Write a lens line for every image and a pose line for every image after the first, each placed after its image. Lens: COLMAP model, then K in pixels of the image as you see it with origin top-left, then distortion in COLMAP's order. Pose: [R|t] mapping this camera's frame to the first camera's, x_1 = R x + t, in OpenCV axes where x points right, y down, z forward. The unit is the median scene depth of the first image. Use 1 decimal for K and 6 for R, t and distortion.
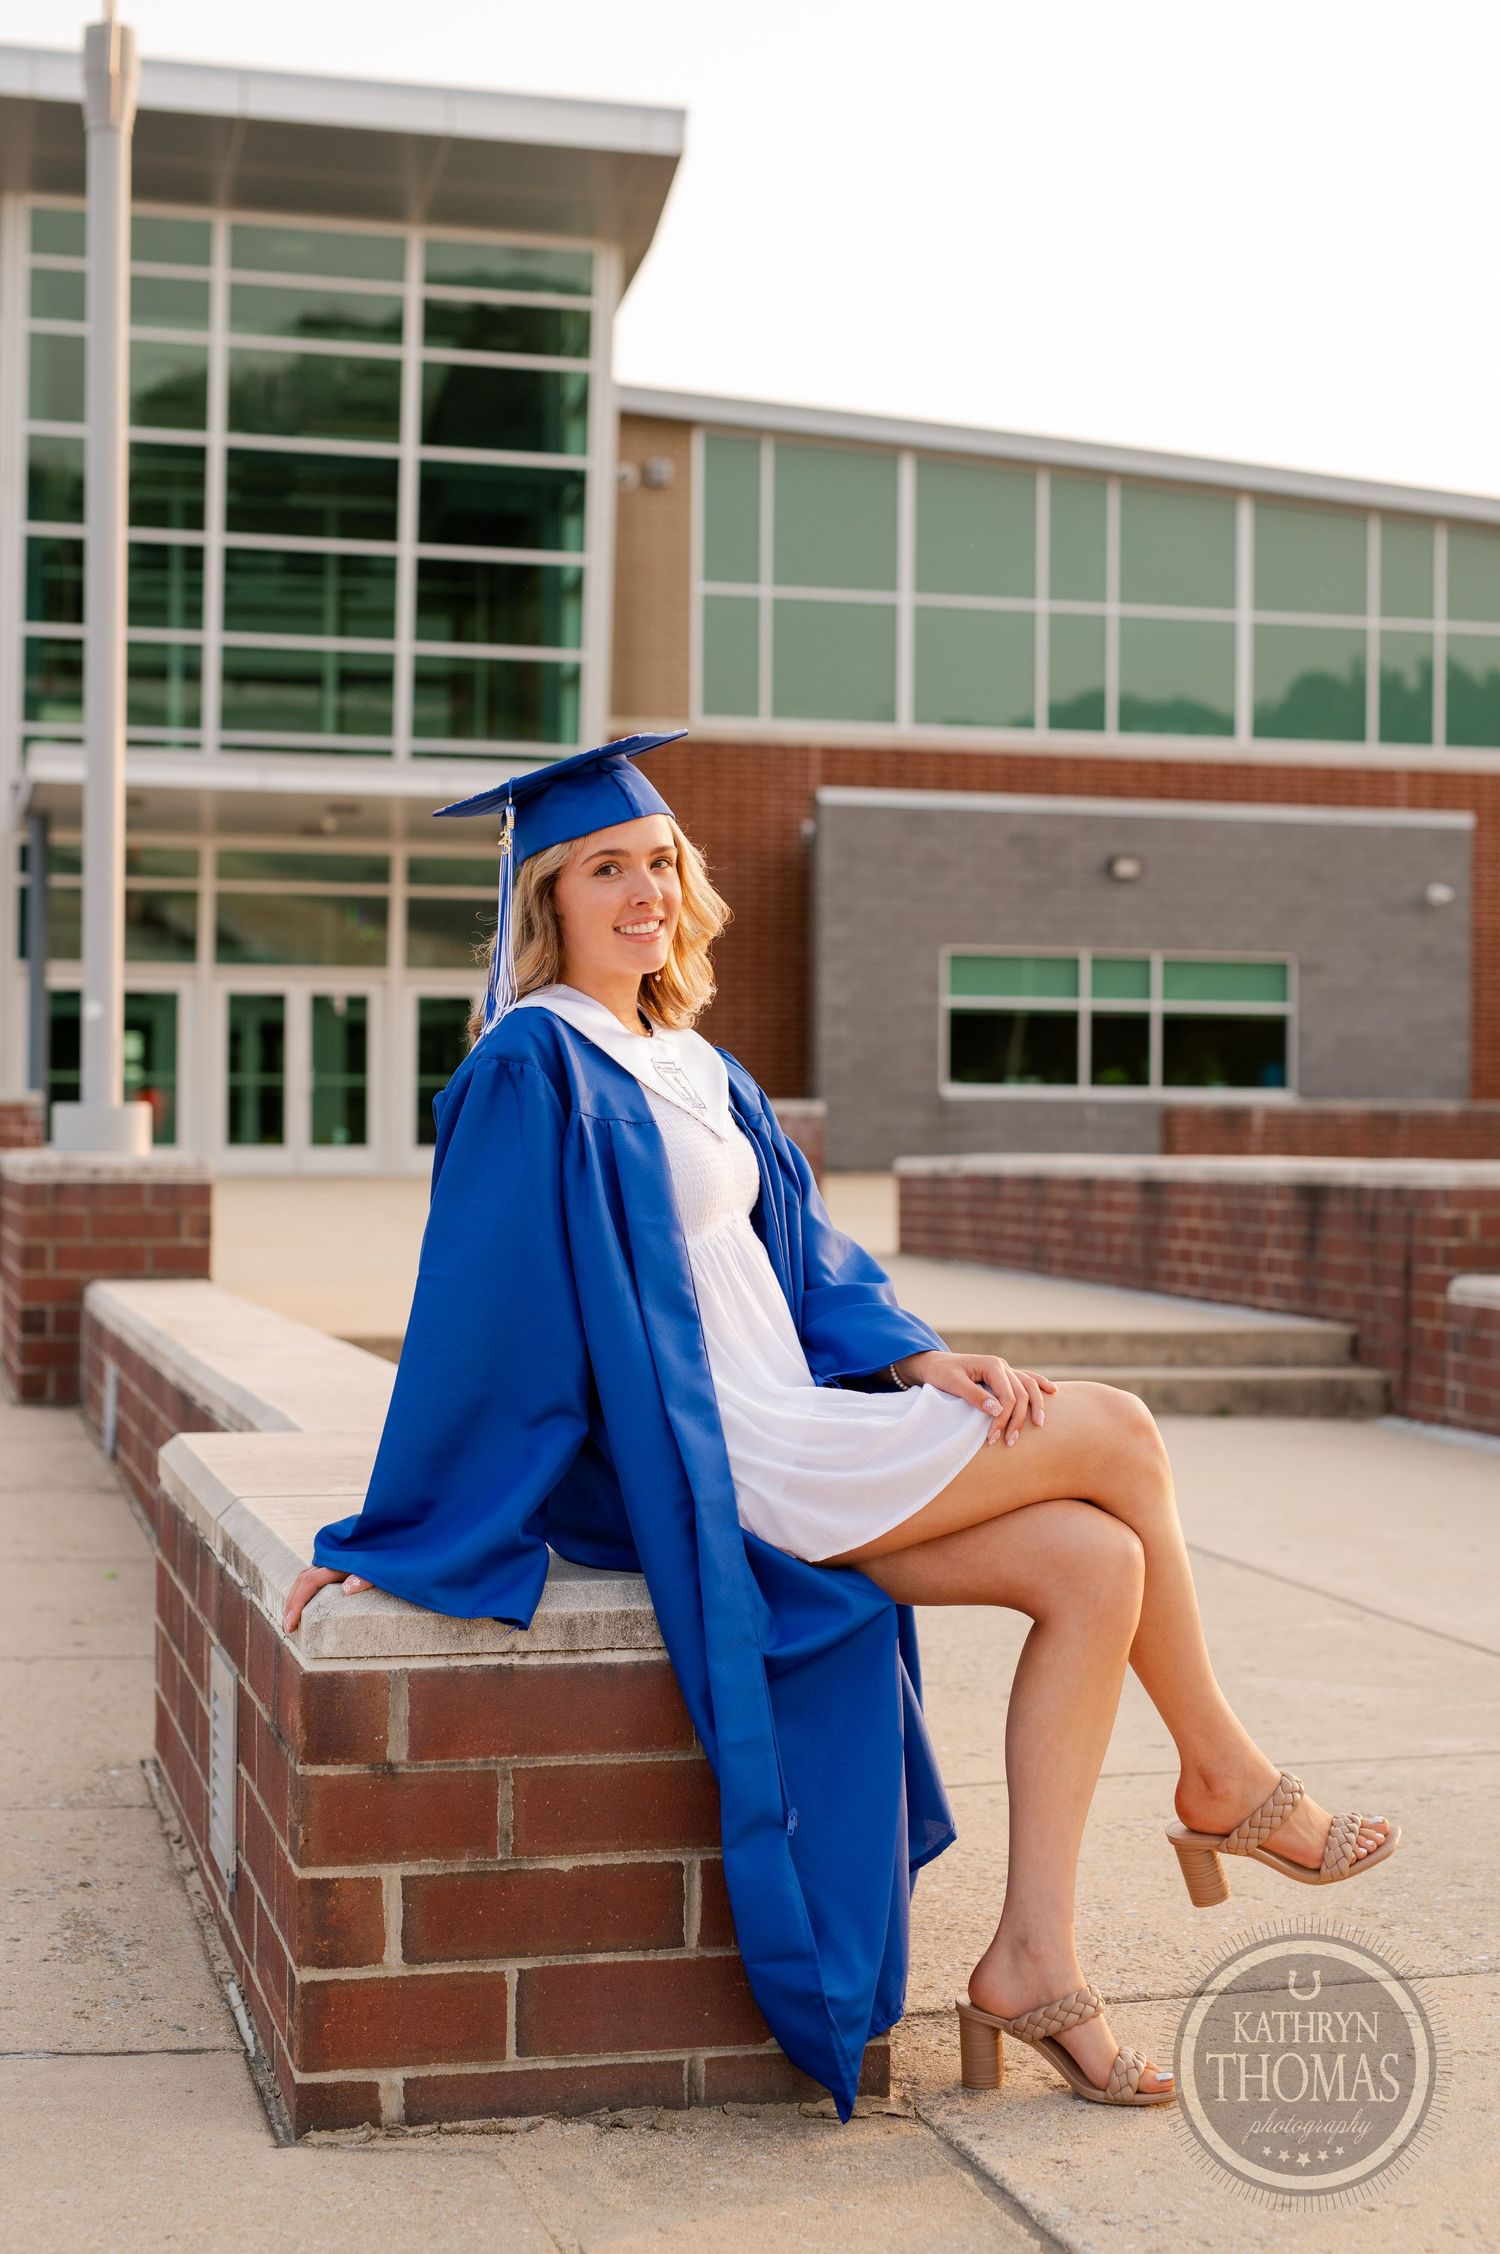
lens RADIAL K [[3217.0, 0, 743.6], [0, 3217.0, 1129.3], [0, 0, 1]] dist [-0.018789, 0.111254]
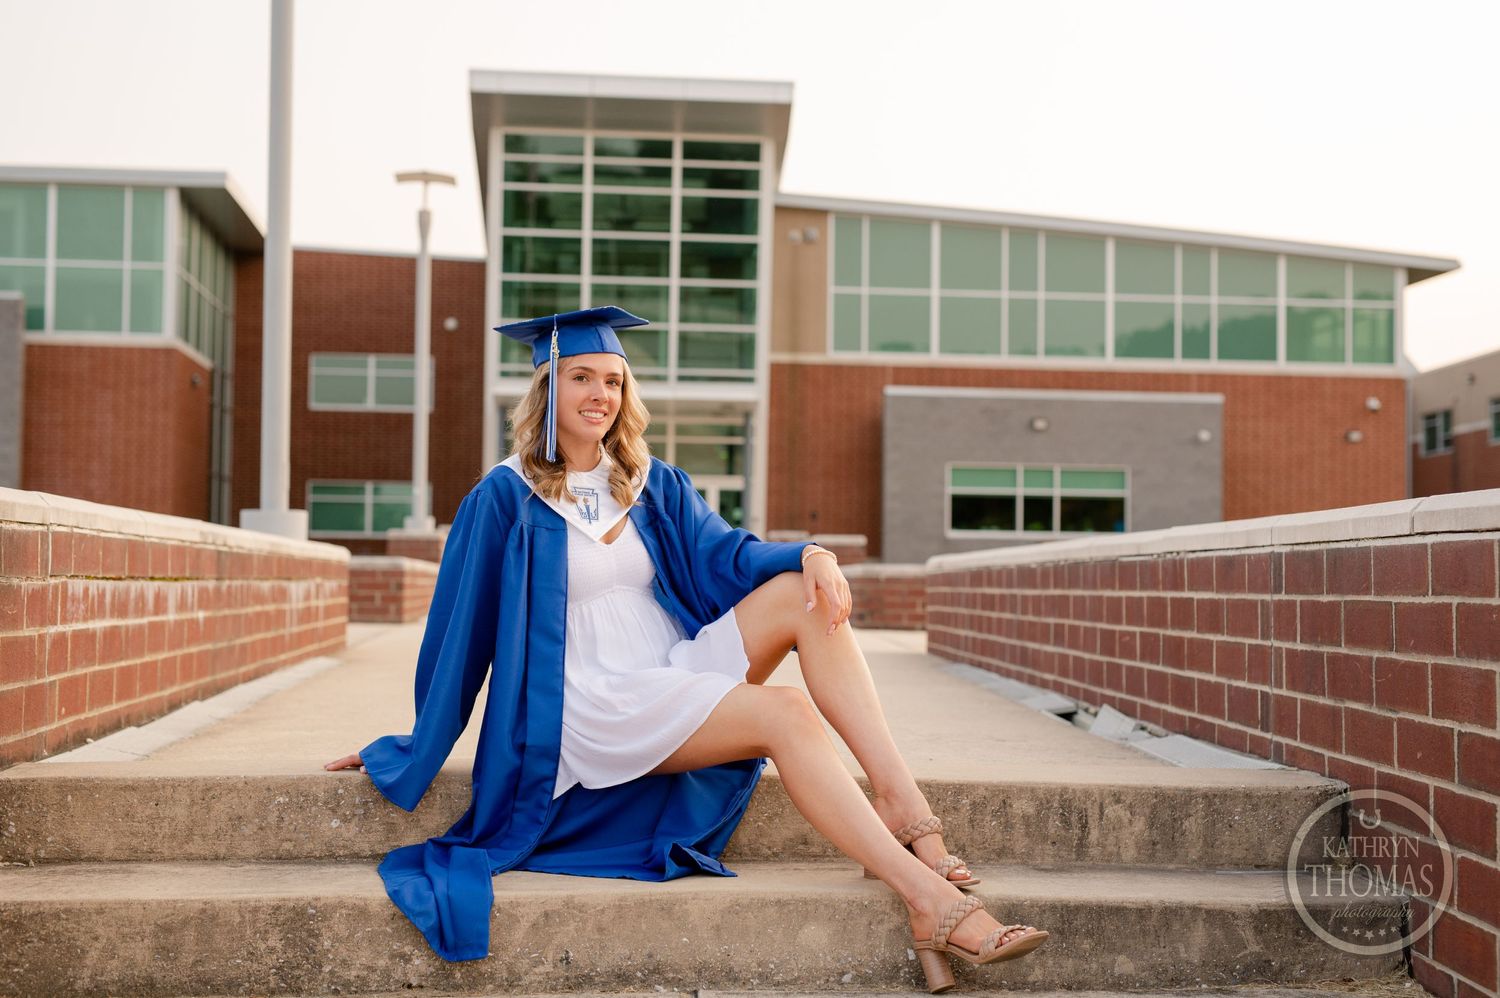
lens RADIAL K [[2077.7, 0, 755.7], [0, 2077.7, 504.6], [0, 0, 1]] dist [-0.008019, 0.038636]
pose [[0.989070, -0.001256, -0.147443, 0.140374], [-0.003725, 0.999432, -0.033500, 0.014621], [0.147401, 0.033683, 0.988503, -0.333578]]
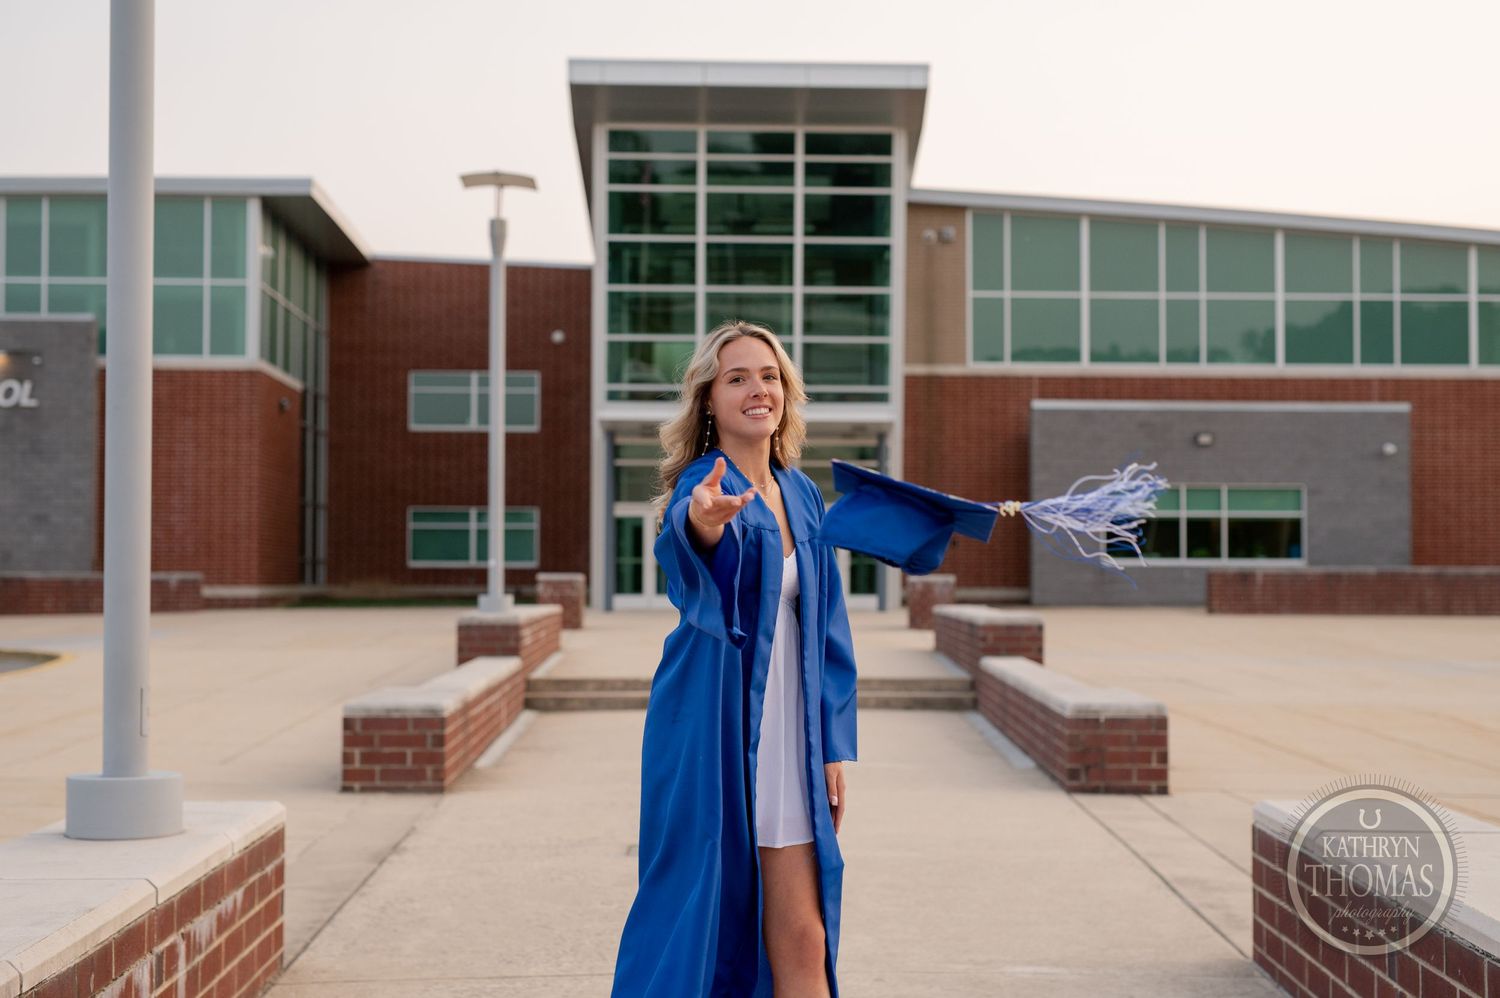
lens RADIAL K [[2077.7, 0, 755.7], [0, 2077.7, 504.6], [0, 0, 1]] dist [-0.008019, 0.038636]
pose [[0.978630, -0.013469, -0.205188, 0.115535], [0.006974, 0.999452, -0.032346, -0.007865], [0.205511, 0.030224, 0.978188, -0.216074]]
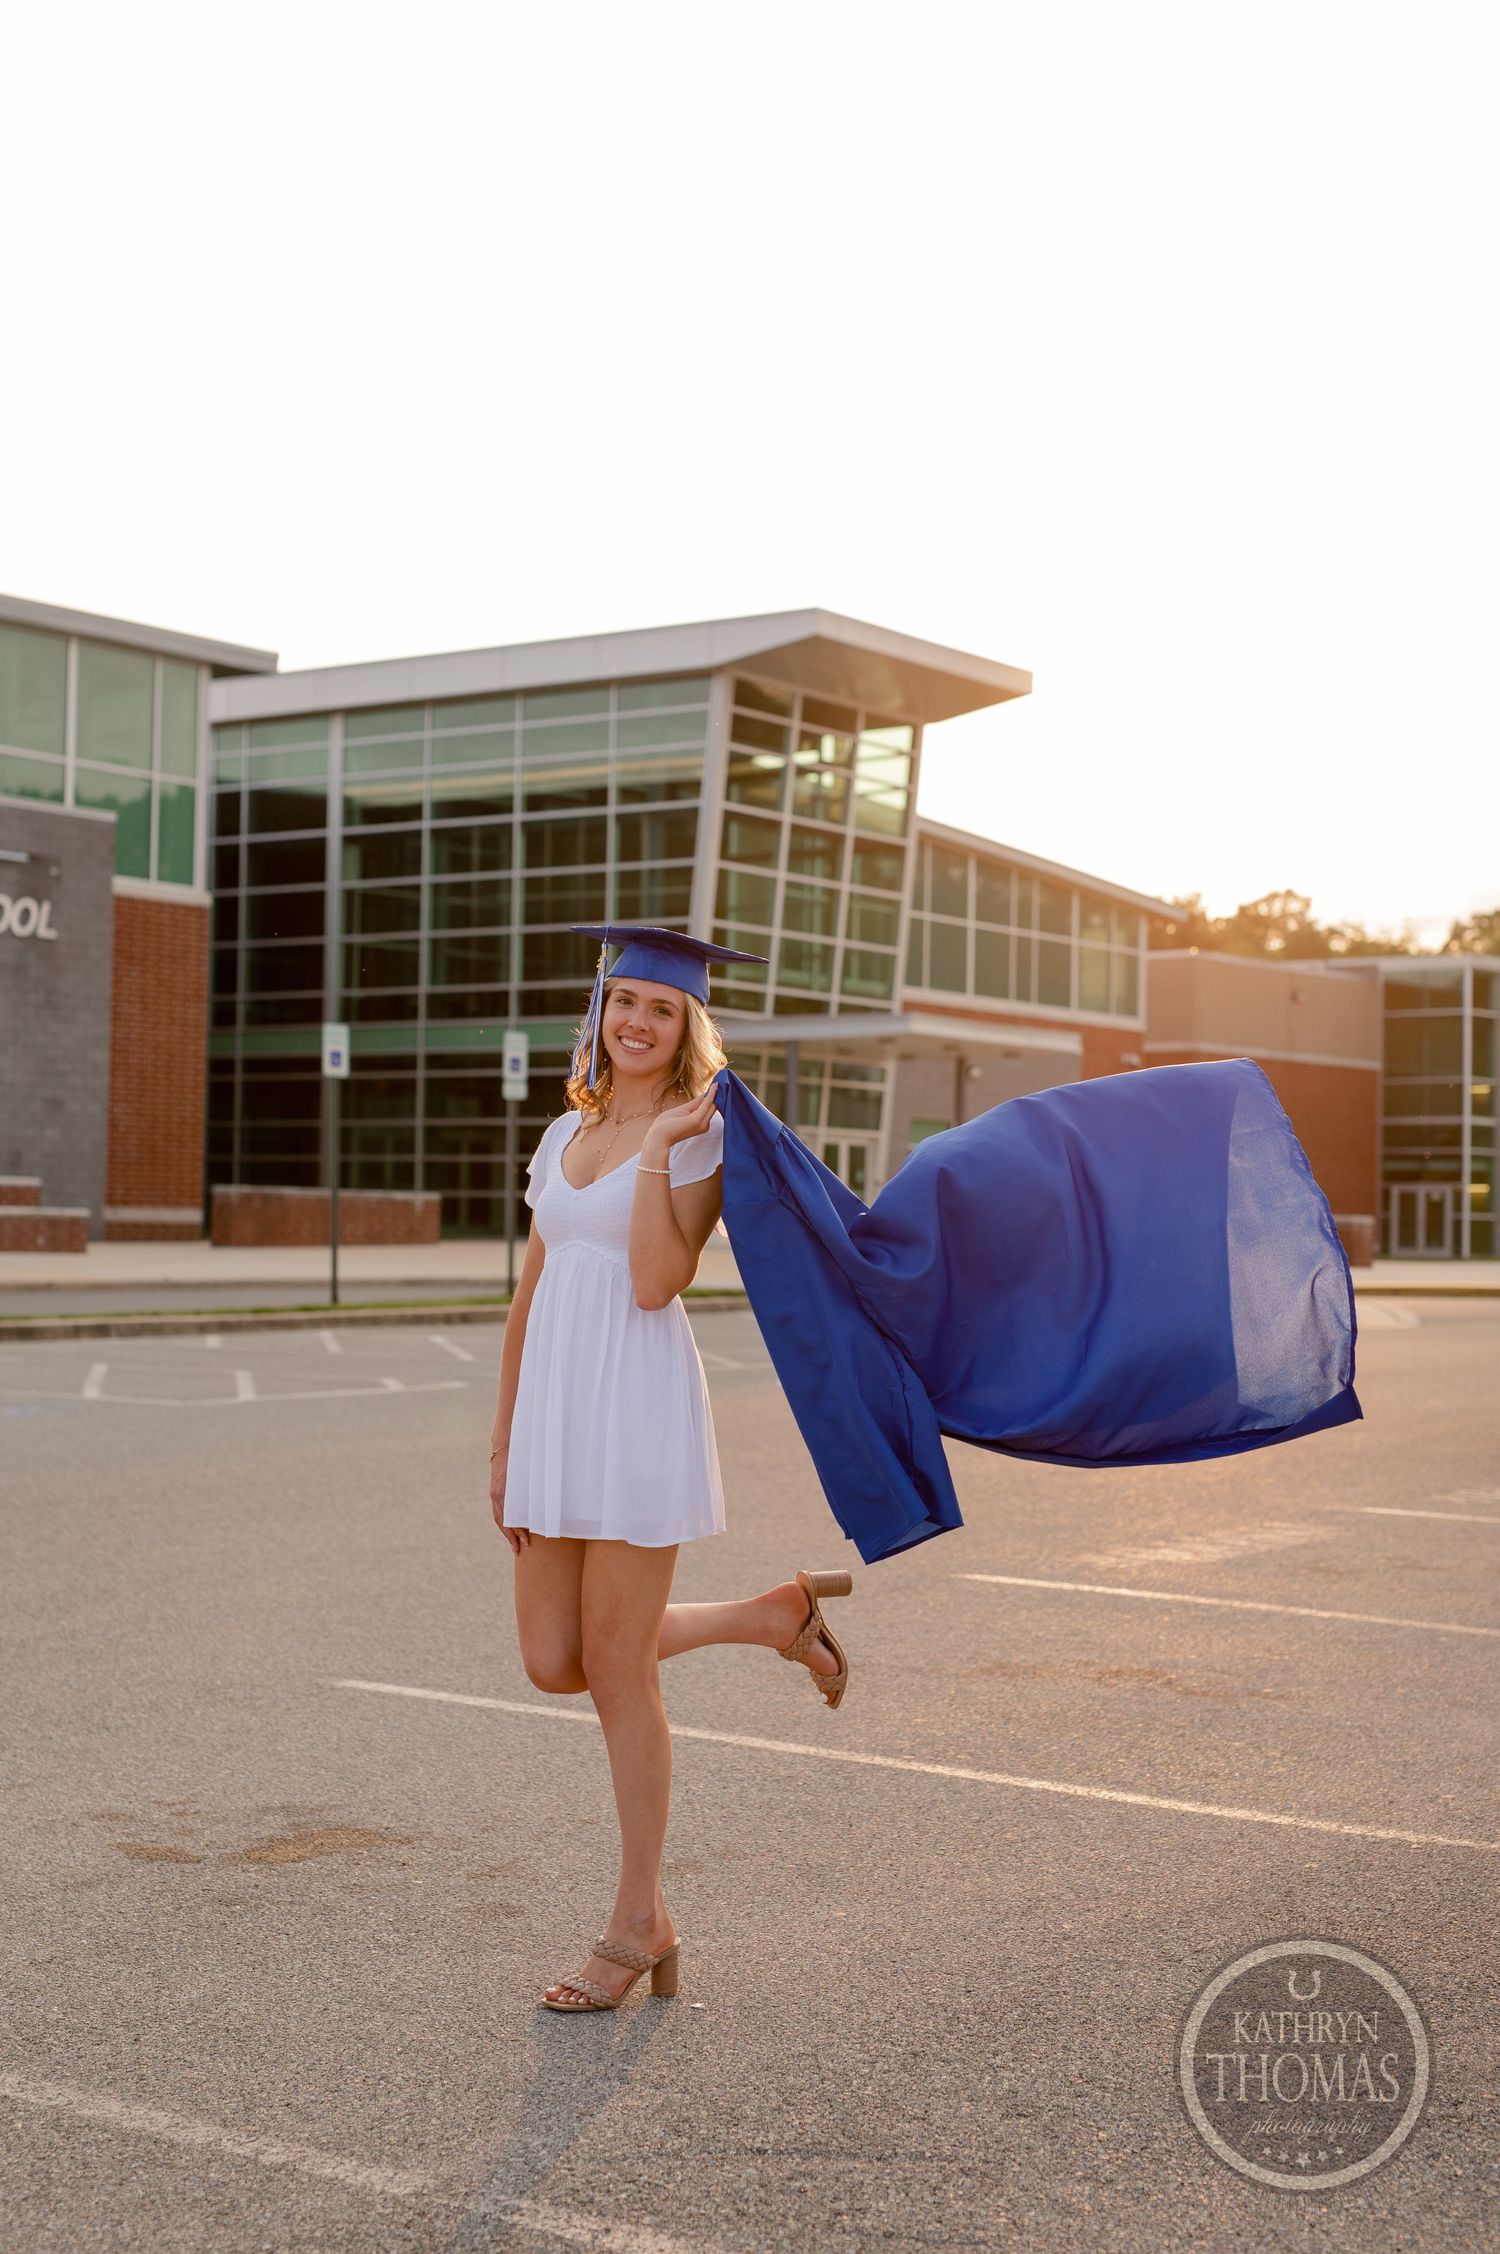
lens RADIAL K [[3217.0, 0, 743.6], [0, 3217.0, 1129.3], [0, 0, 1]] dist [-0.018789, 0.111254]
pose [[0.791434, 0.033678, 0.610326, -1.093622], [-0.022944, 0.999414, -0.025394, -0.005563], [-0.610824, 0.006095, 0.791743, -0.299805]]
